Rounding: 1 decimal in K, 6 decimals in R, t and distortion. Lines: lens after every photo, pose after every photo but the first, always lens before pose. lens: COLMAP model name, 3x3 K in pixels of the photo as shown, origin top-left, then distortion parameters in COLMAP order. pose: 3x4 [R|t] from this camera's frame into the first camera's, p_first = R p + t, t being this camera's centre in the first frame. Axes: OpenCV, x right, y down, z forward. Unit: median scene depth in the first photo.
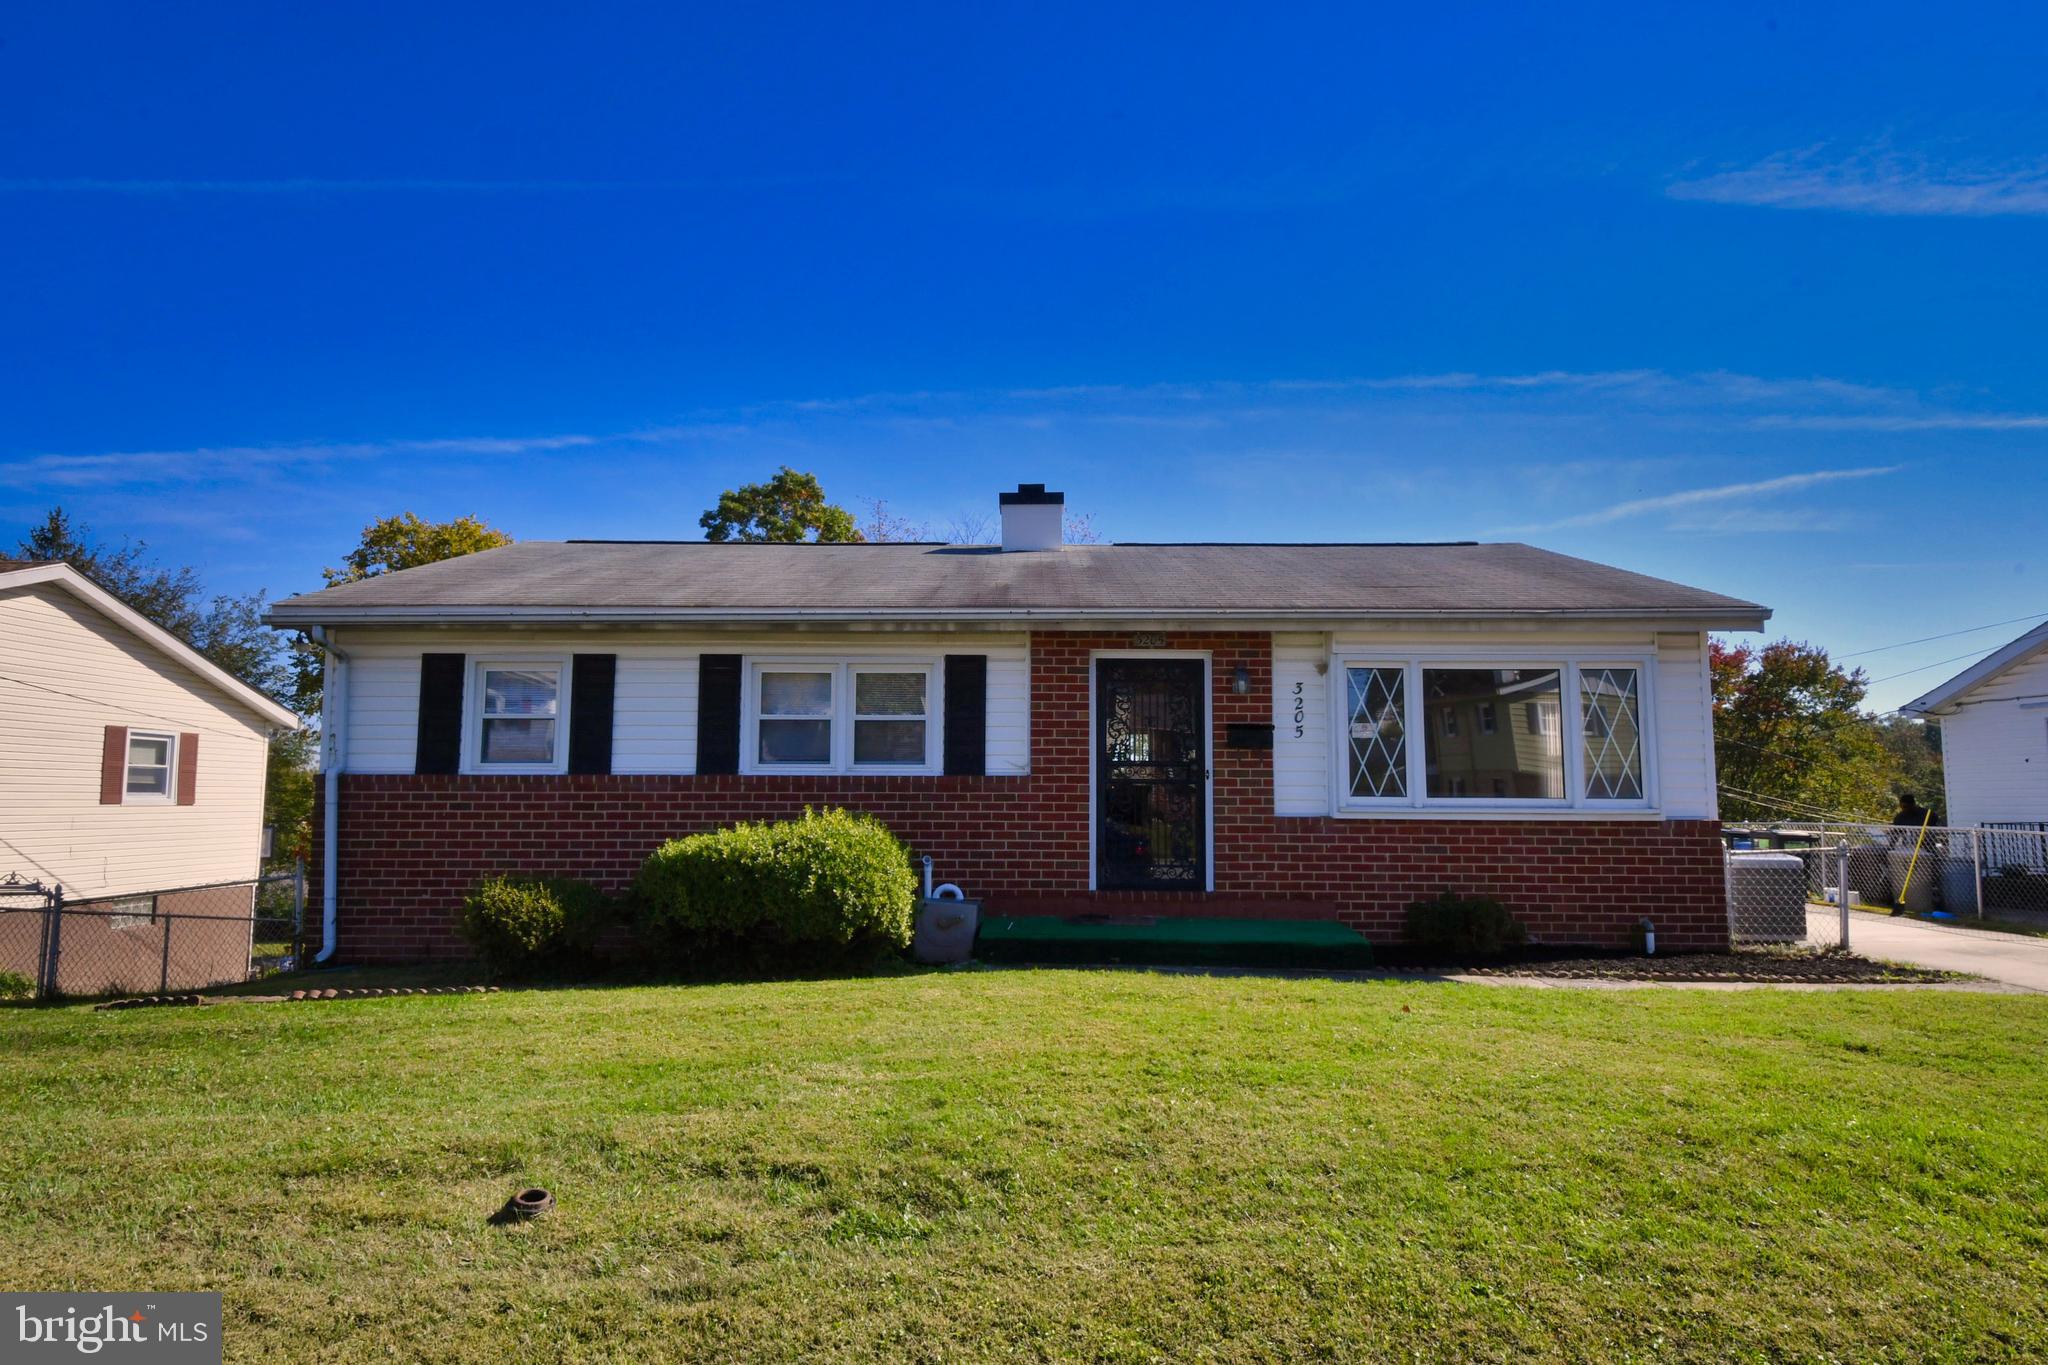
lens RADIAL K [[1091.9, 0, 1024.8], [0, 1091.9, 685.2], [0, 0, 1]] dist [0.044697, -0.013196]
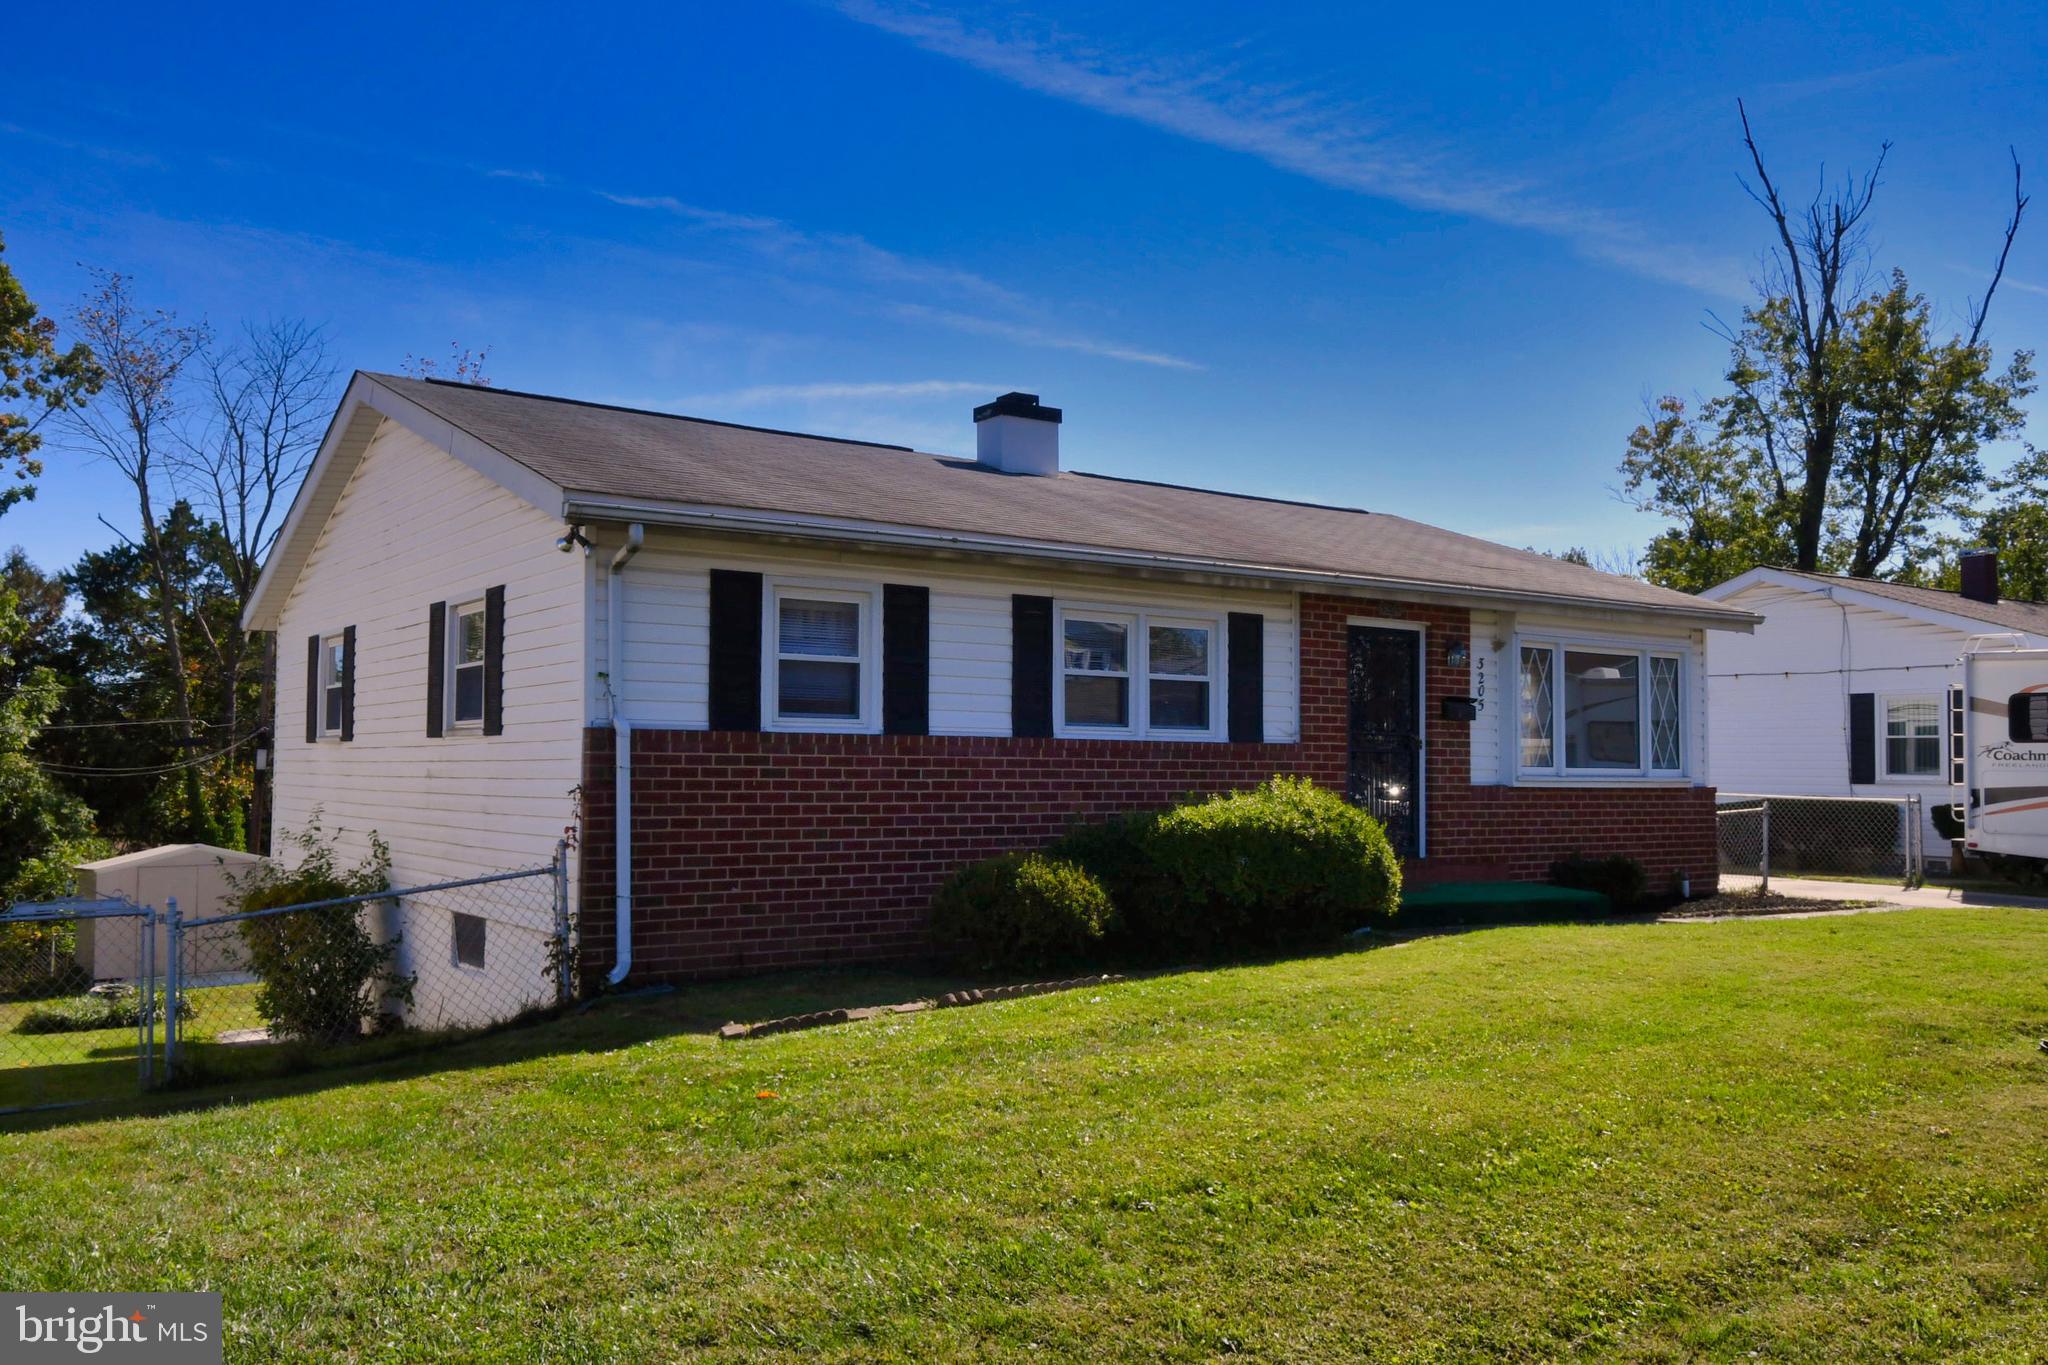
lens RADIAL K [[1471.0, 0, 1028.8], [0, 1471.0, 671.8], [0, 0, 1]] dist [0.071383, -0.000458]
pose [[0.837409, 0.039071, 0.545179, -0.909442], [-0.064460, 0.997541, 0.027522, -0.000501], [-0.542762, -0.058189, 0.837868, 0.043223]]
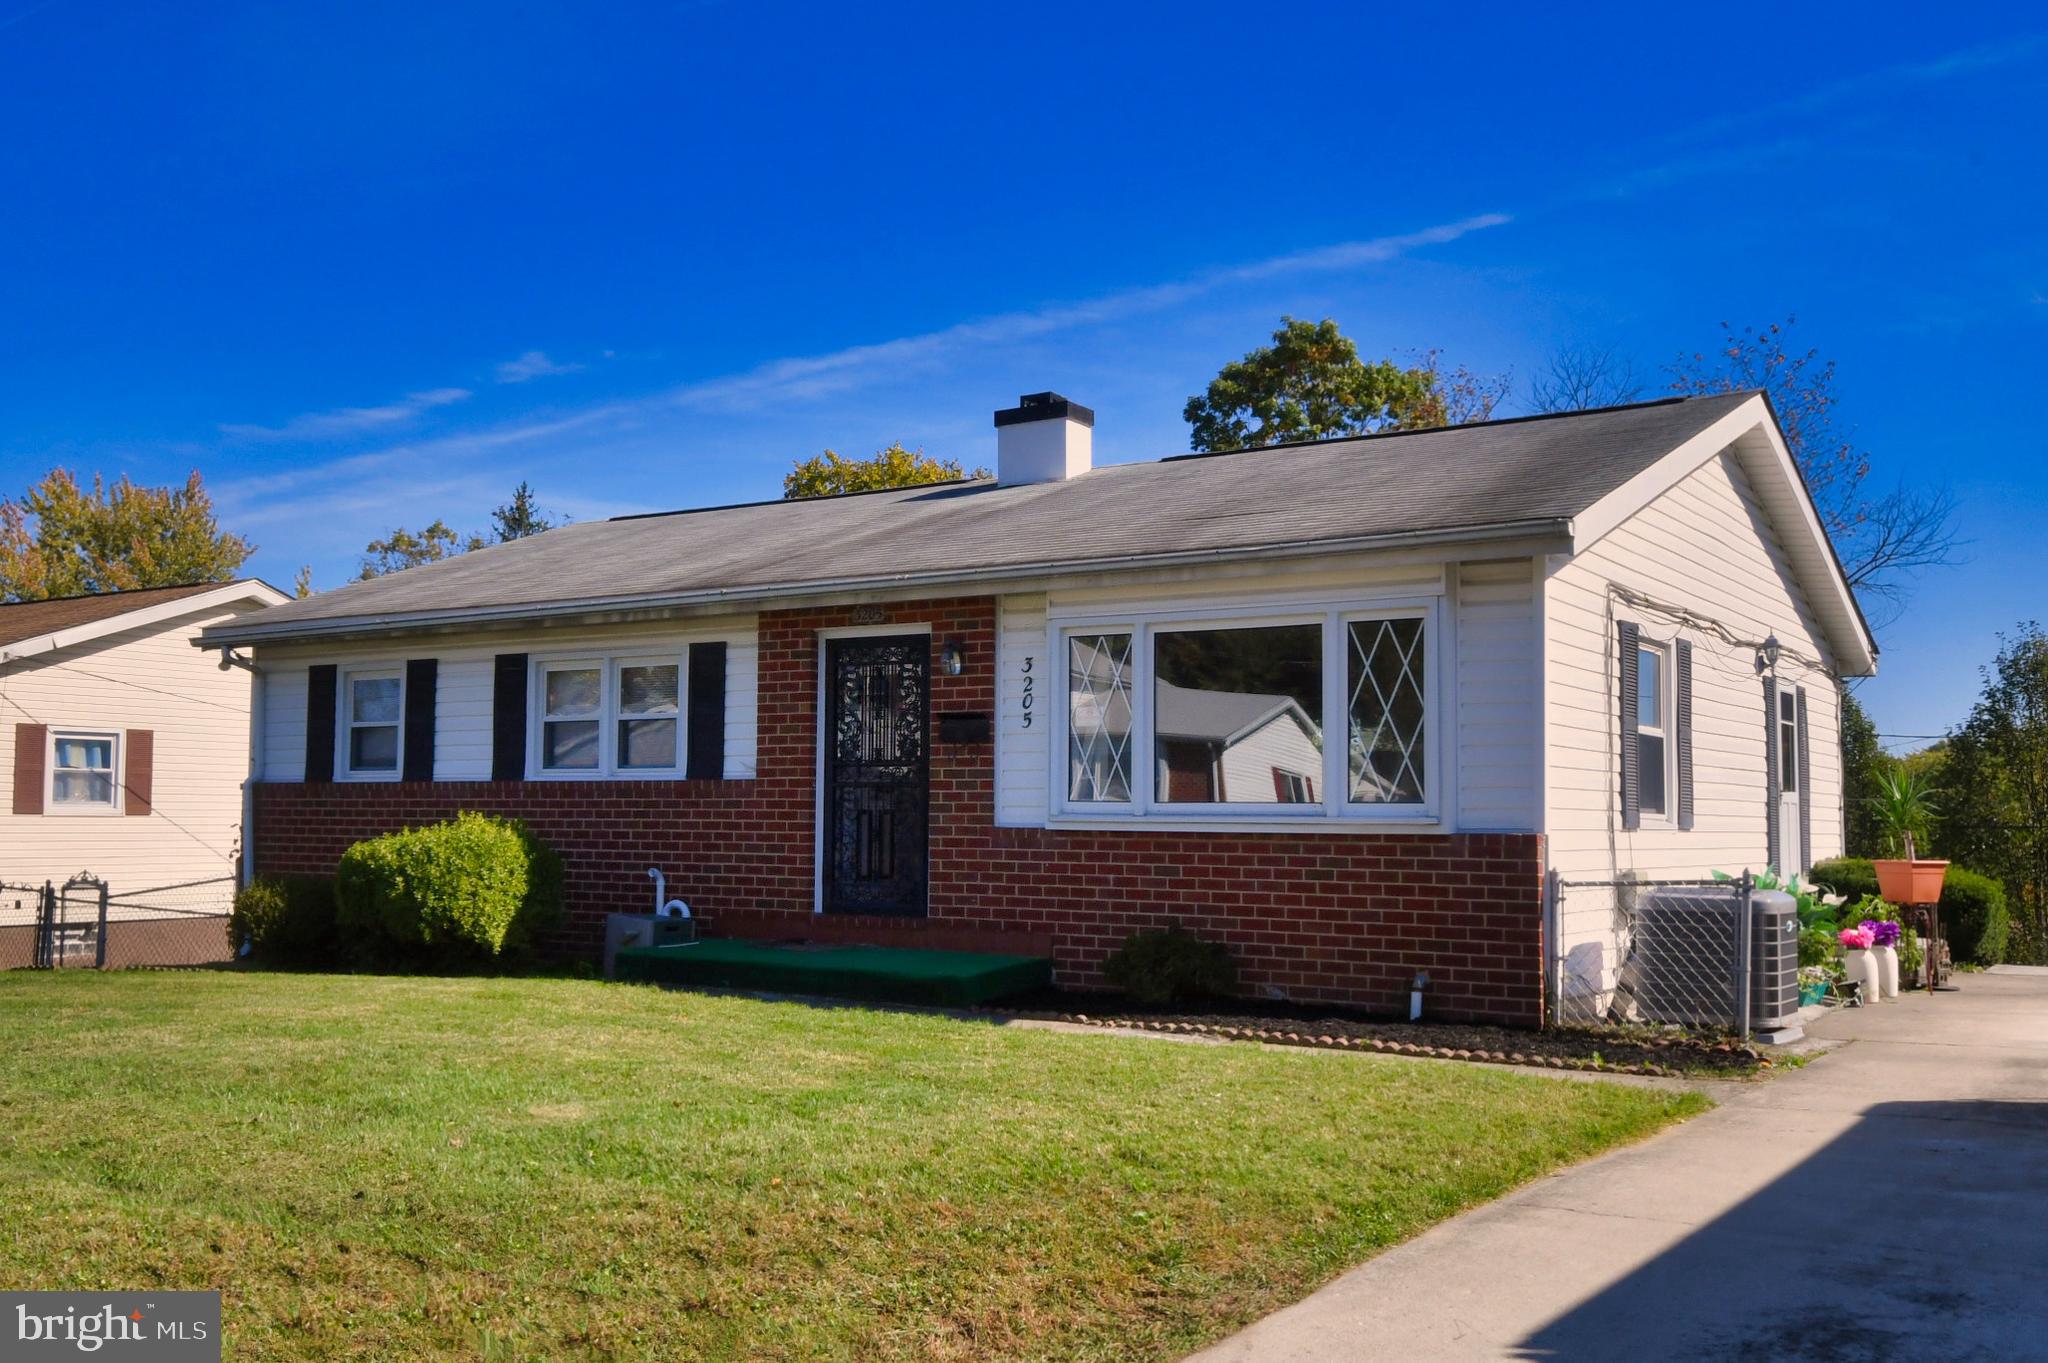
lens RADIAL K [[1782.5, 0, 1023.4], [0, 1782.5, 699.5], [0, 0, 1]] dist [0.059639, 0.003082]
pose [[0.850294, -0.031248, -0.525379, 0.935351], [0.050743, 0.998453, 0.022739, -0.001702], [0.523855, -0.045995, 0.850565, -0.094092]]
